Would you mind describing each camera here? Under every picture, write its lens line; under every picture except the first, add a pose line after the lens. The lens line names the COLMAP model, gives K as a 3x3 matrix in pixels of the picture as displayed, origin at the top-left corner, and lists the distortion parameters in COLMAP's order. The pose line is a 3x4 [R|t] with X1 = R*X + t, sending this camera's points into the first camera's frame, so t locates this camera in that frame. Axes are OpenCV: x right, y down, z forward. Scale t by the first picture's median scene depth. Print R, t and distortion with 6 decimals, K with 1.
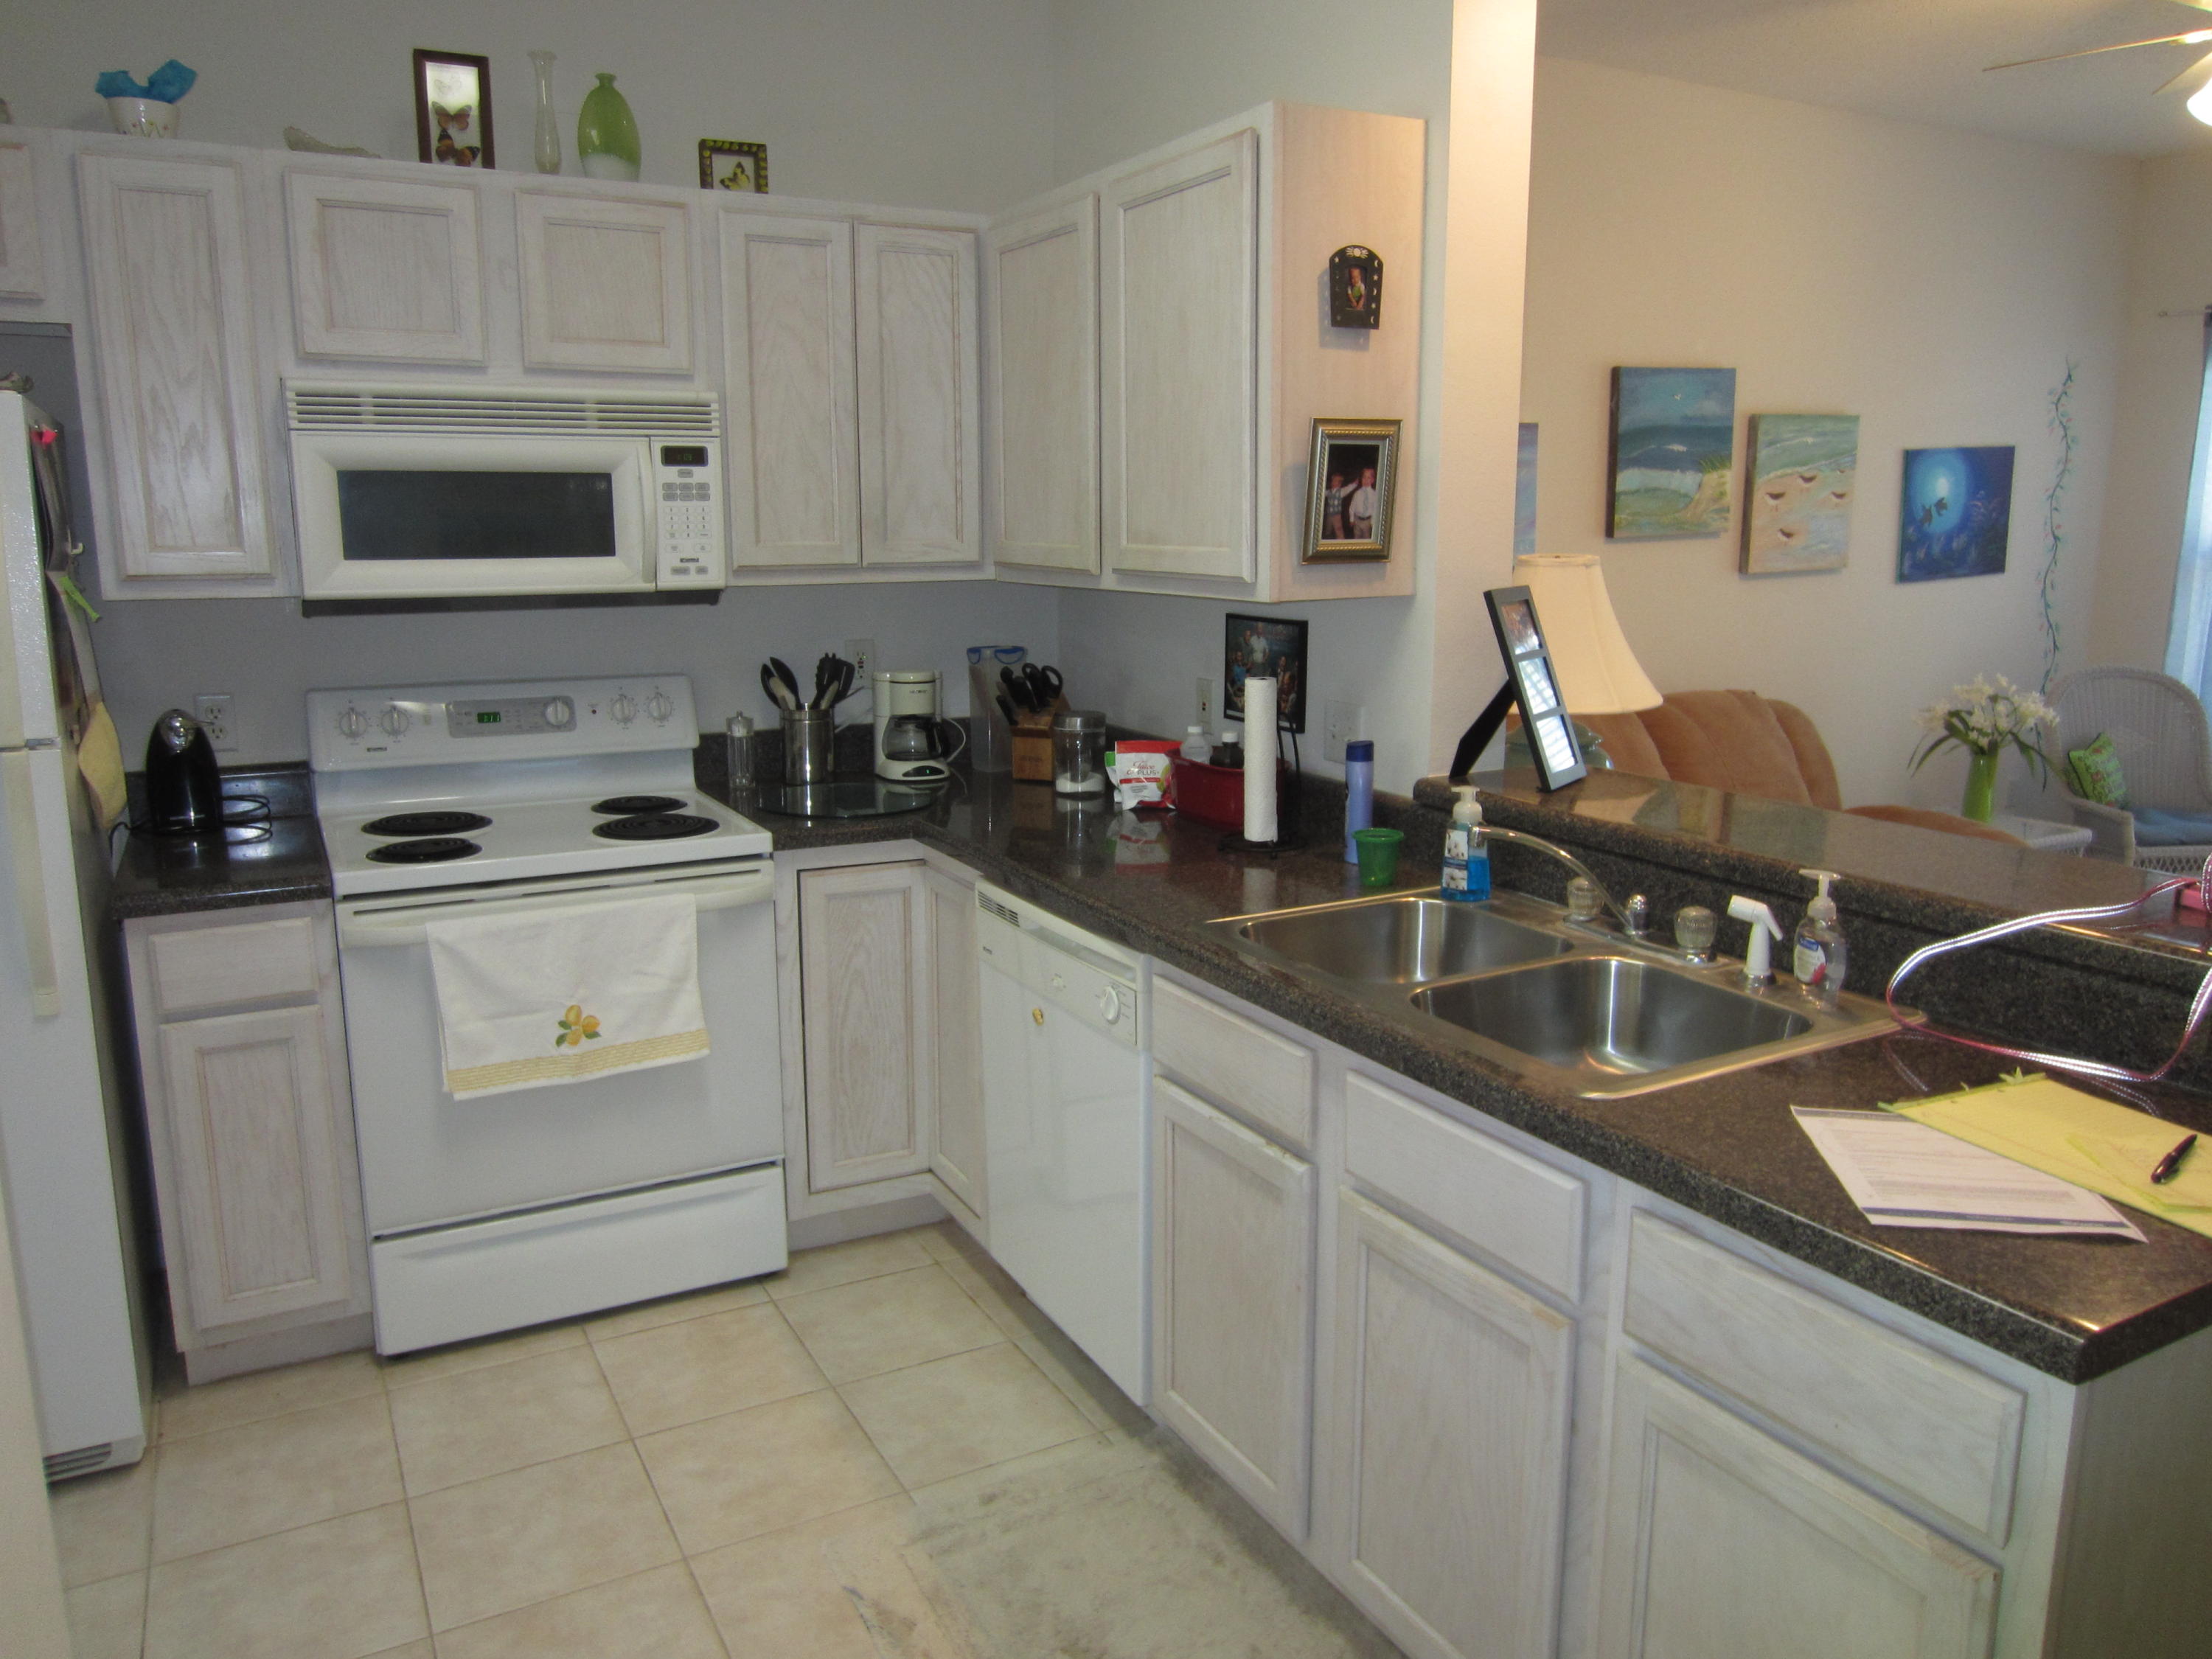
lens RADIAL K [[1584.7, 0, 1106.0], [0, 1584.7, 829.5], [0, 0, 1]] dist [-0.024860, 0.008052]
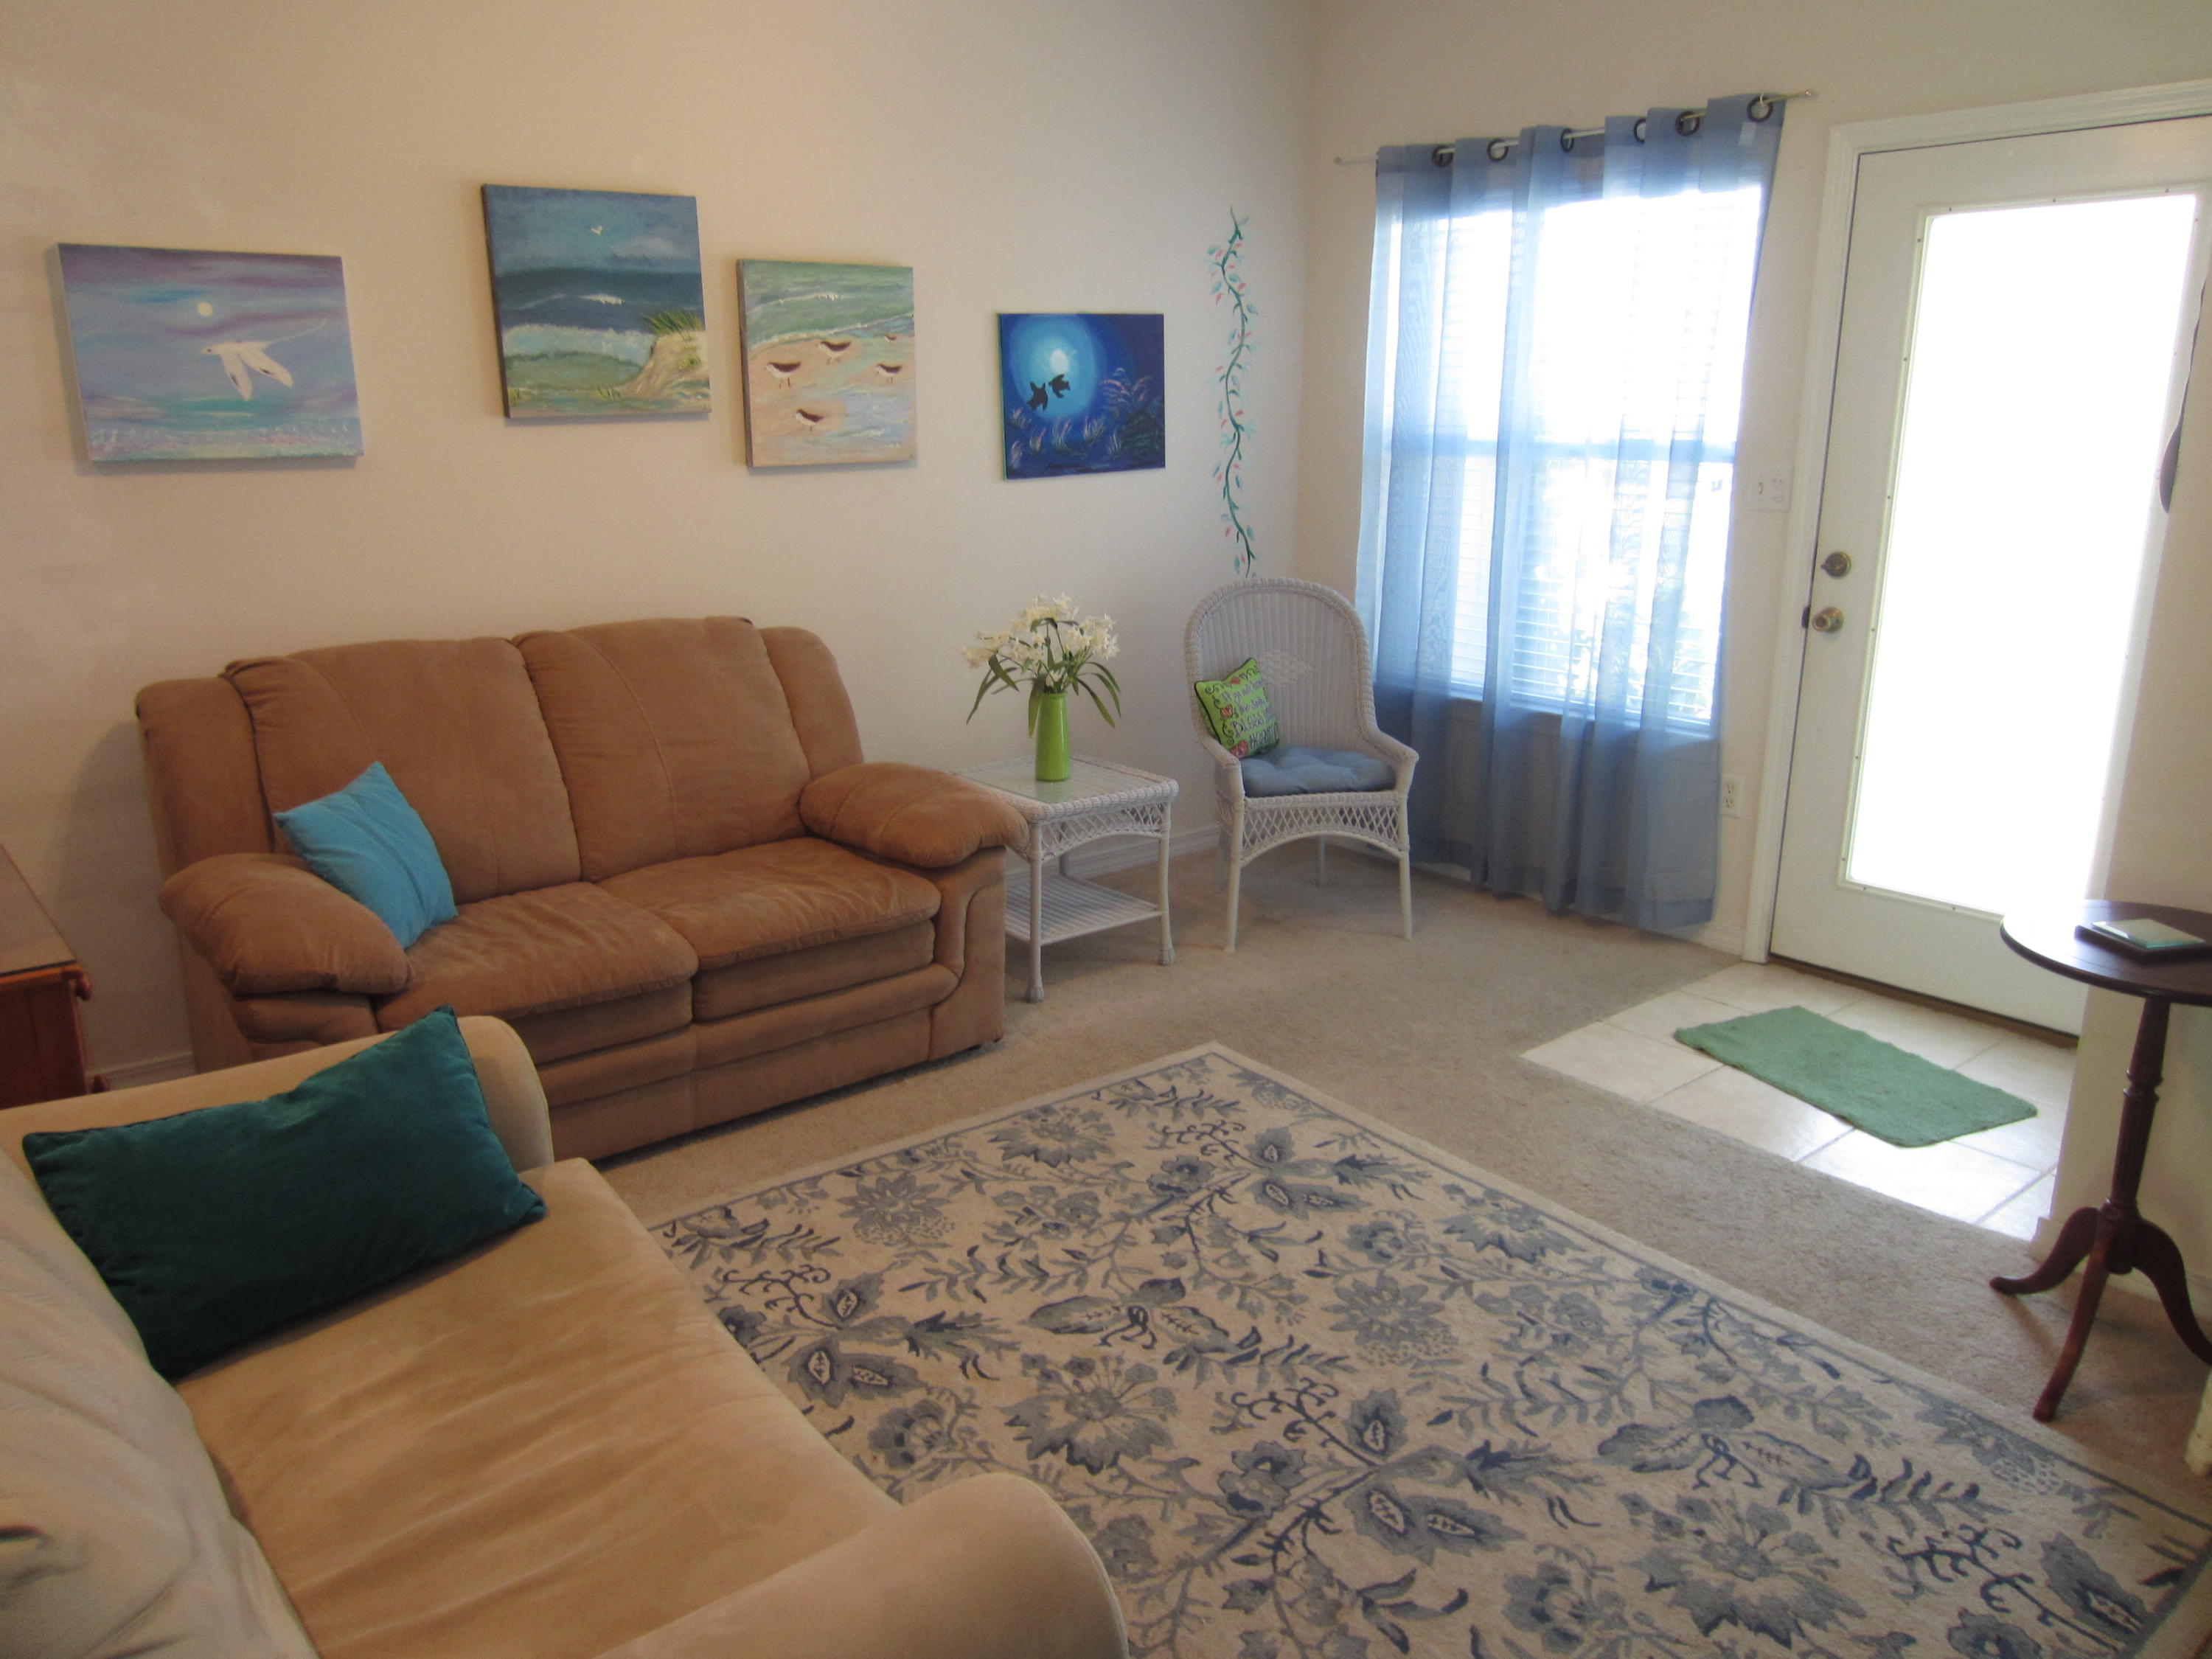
lens RADIAL K [[1584.7, 0, 1106.0], [0, 1584.7, 829.5], [0, 0, 1]] dist [-0.024860, 0.008052]
pose [[0.982564, -0.038377, 0.181919, 0.654665], [0.028040, 0.997861, 0.059058, -0.035872], [-0.183796, -0.052928, 0.981538, 0.282877]]
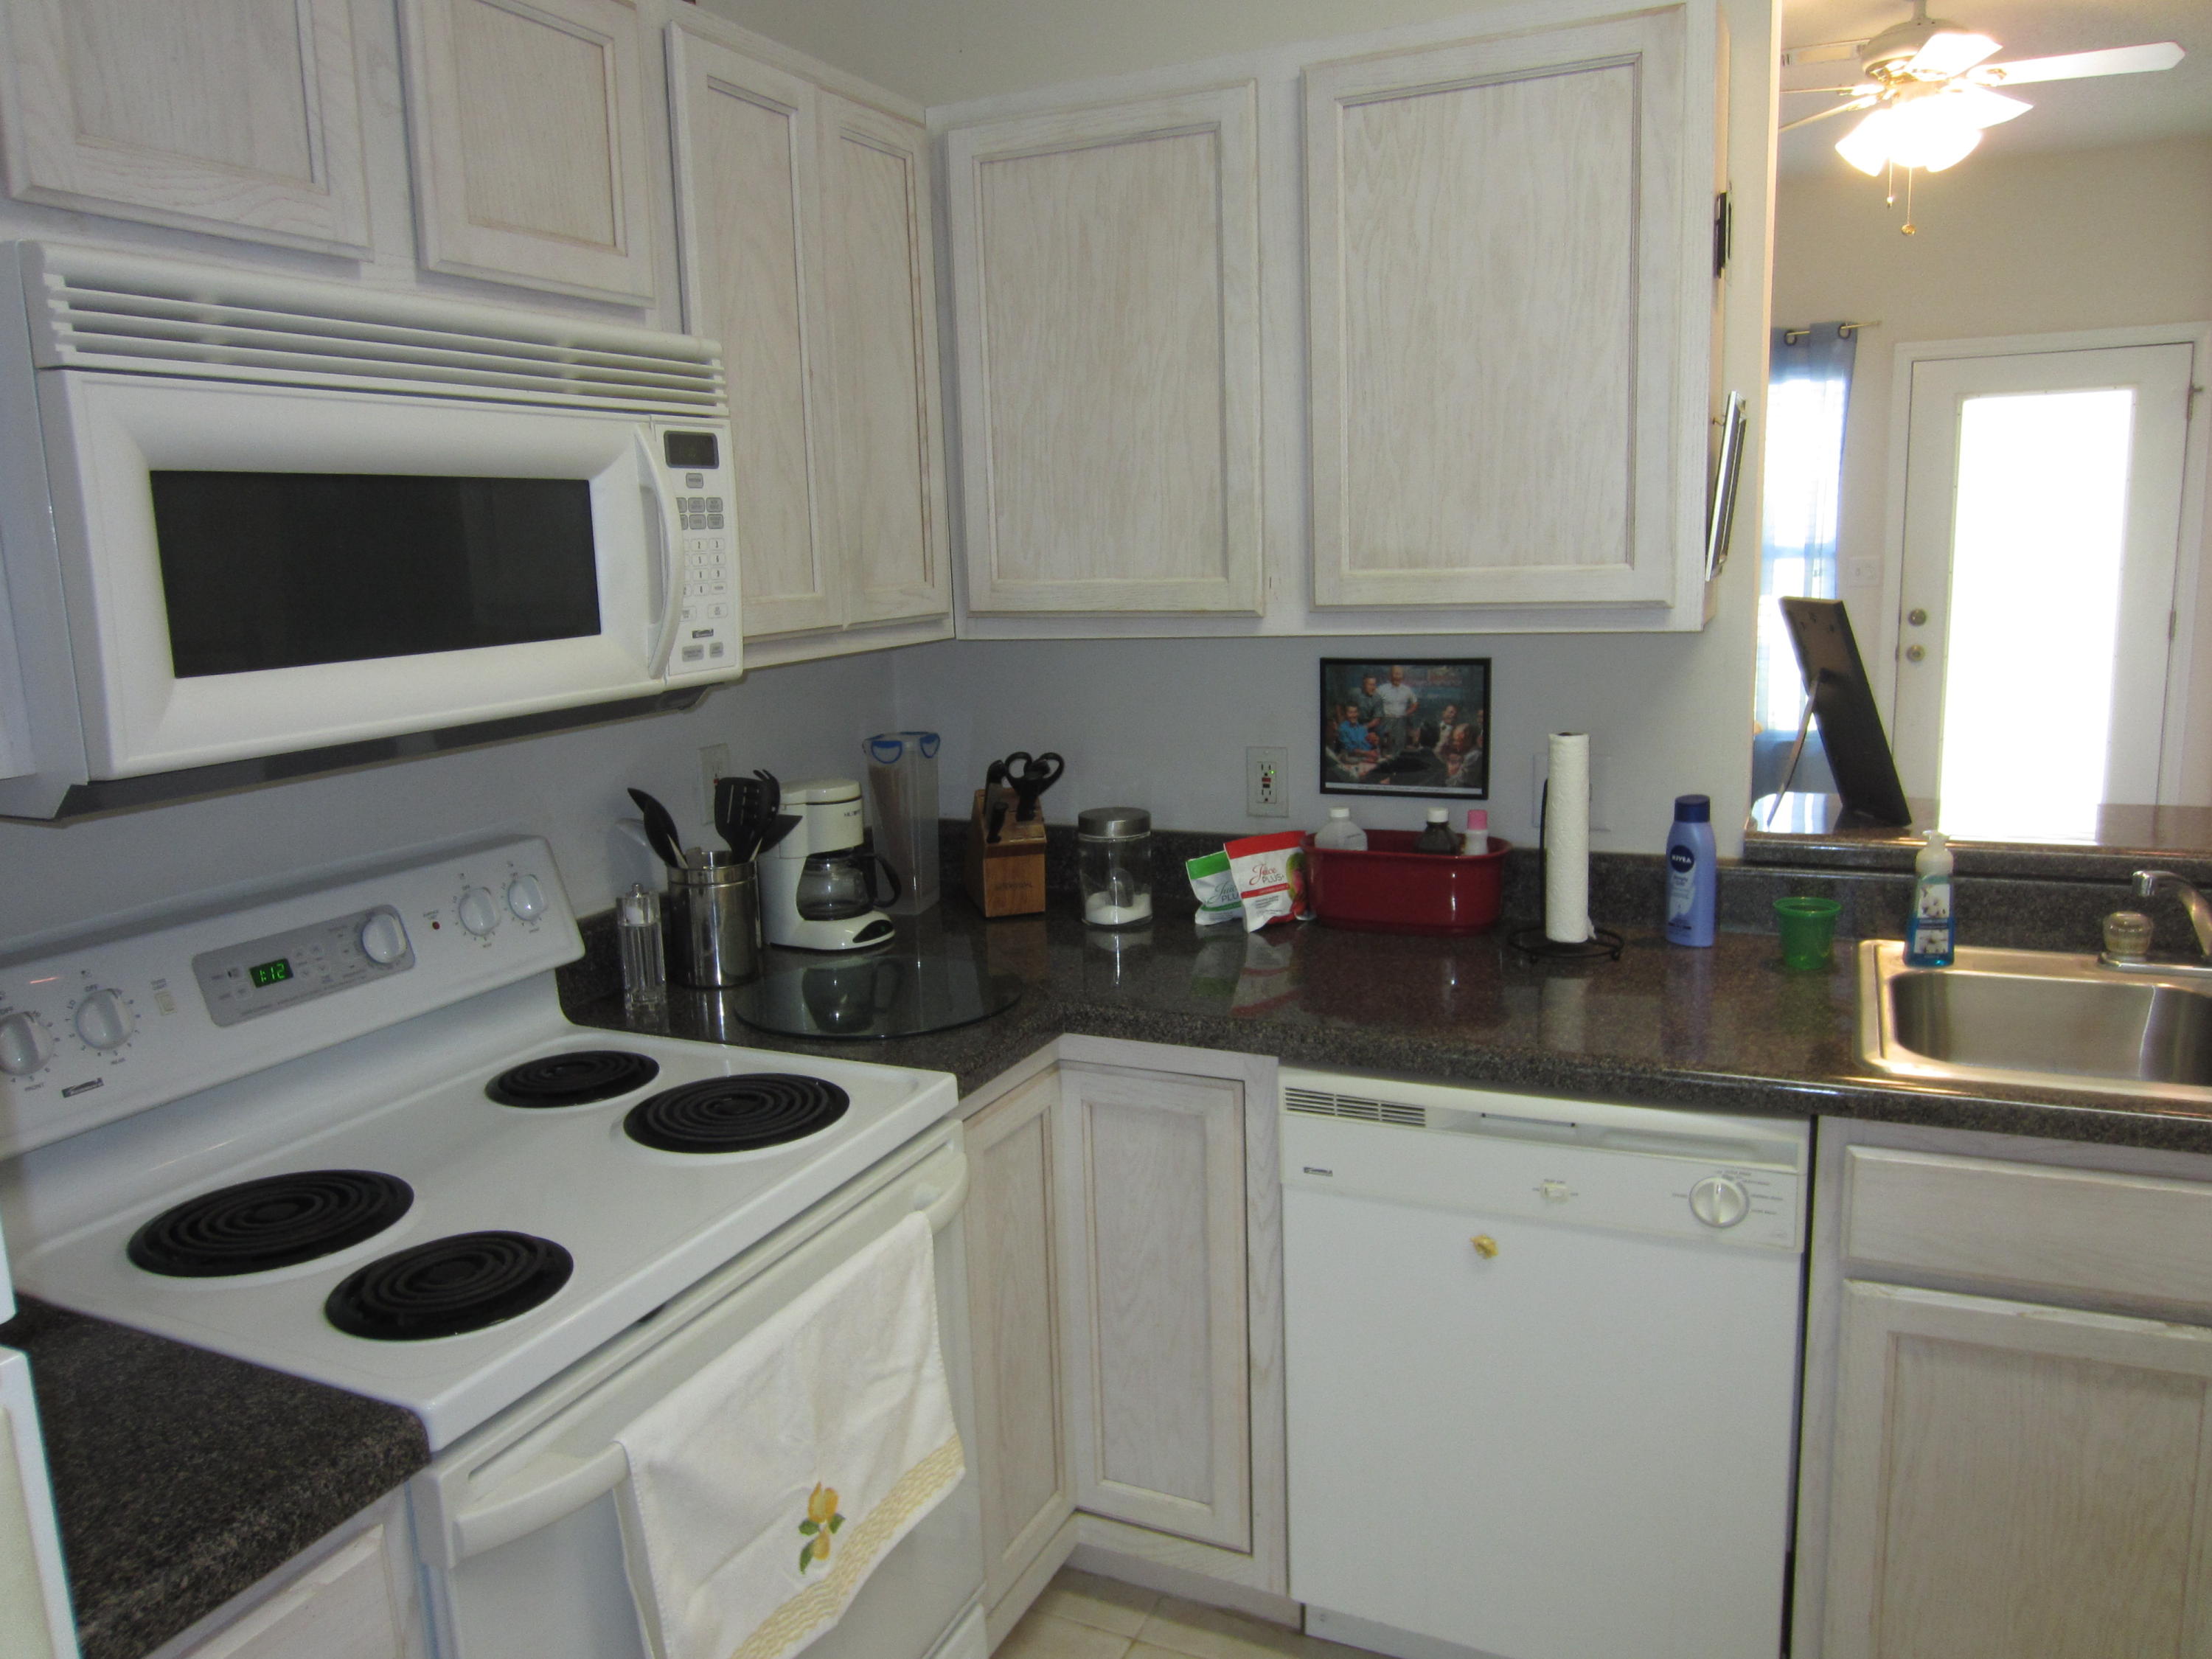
lens RADIAL K [[1584.7, 0, 1106.0], [0, 1584.7, 829.5], [0, 0, 1]] dist [-0.024860, 0.008052]
pose [[0.796557, -0.137617, 0.588692, -0.439461], [0.152887, 0.987950, 0.024081, -0.082400], [-0.584912, 0.070821, 0.807999, 0.411853]]
